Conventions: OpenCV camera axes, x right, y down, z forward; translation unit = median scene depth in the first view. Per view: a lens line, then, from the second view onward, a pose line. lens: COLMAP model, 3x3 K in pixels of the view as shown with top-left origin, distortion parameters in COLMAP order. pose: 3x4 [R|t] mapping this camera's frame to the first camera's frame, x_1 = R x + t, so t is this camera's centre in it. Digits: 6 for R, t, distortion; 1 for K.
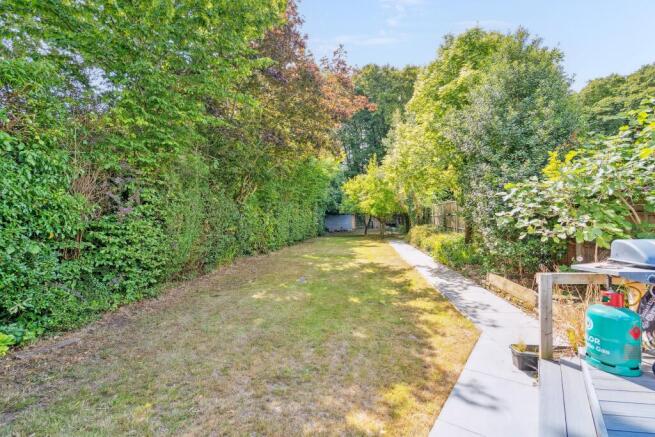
lens RADIAL K [[306.1, 0, 327.2], [0, 306.1, 218.6], [0, 0, 1]] dist [-0.000534, -0.000007]
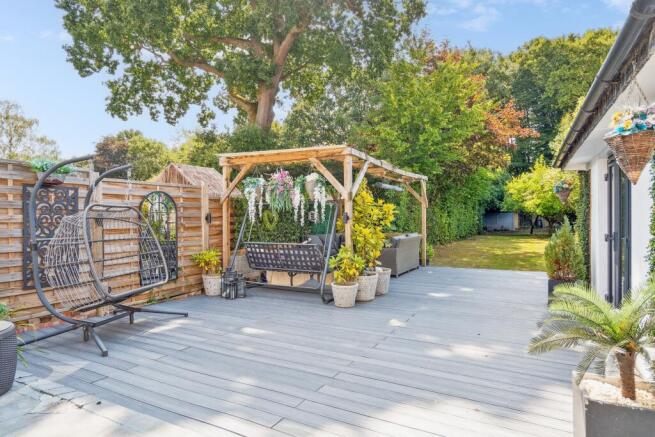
lens RADIAL K [[375.7, 0, 326.4], [0, 375.7, 218.3], [0, 0, 1]] dist [0.007505, 0.001332]
pose [[0.928827, 0.005005, -0.370480, -0.035521], [-0.002067, 0.999963, 0.008326, -0.005429], [0.370508, -0.006967, 0.928803, -0.344706]]
